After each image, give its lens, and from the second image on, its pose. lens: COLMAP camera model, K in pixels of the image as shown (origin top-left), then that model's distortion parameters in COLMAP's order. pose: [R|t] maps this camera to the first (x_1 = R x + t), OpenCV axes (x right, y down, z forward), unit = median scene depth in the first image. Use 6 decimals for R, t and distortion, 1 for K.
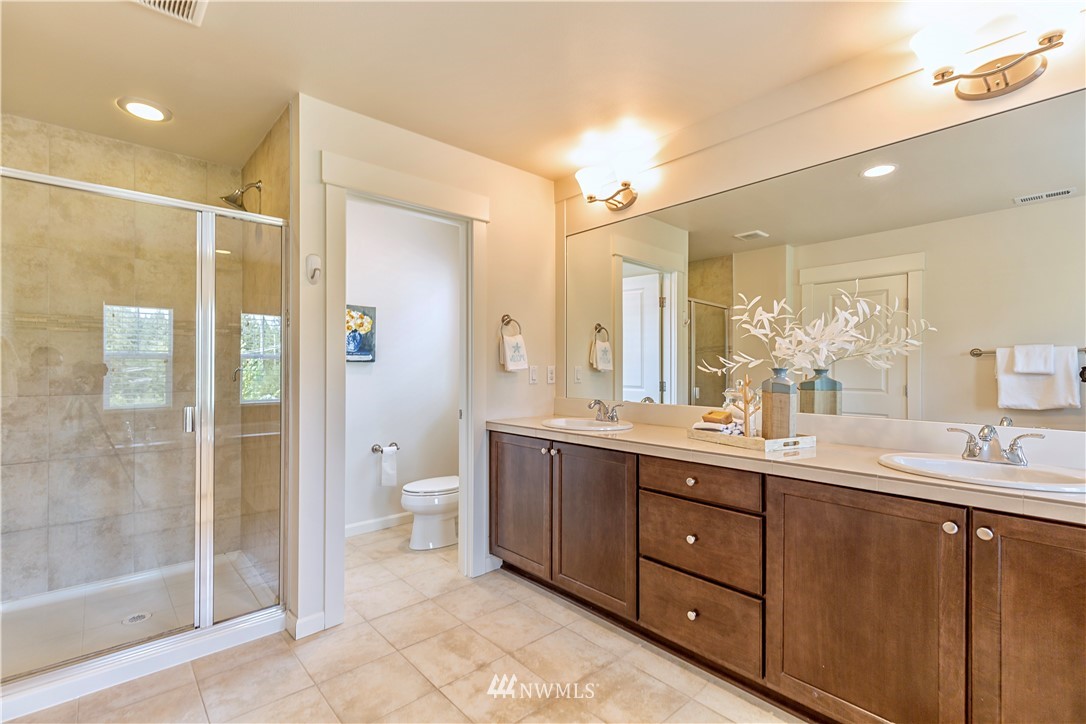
lens RADIAL K [[492.3, 0, 541.6], [0, 492.3, 365.2], [0, 0, 1]] dist [0.002065, 0.000674]
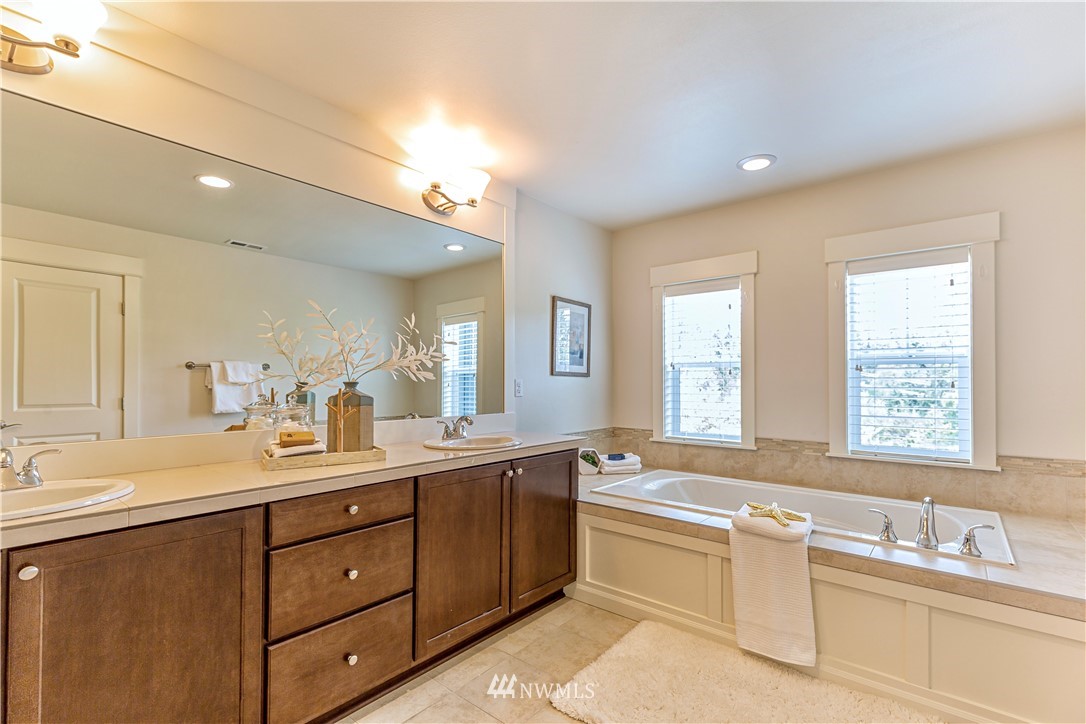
lens RADIAL K [[492.3, 0, 541.0], [0, 492.3, 372.8], [0, 0, 1]] dist [0.002065, 0.000674]
pose [[-0.148222, 0.012402, 0.988876, -0.616824], [-0.010401, 0.999847, -0.014098, -0.001774], [-0.988899, -0.012375, -0.148070, 0.780935]]
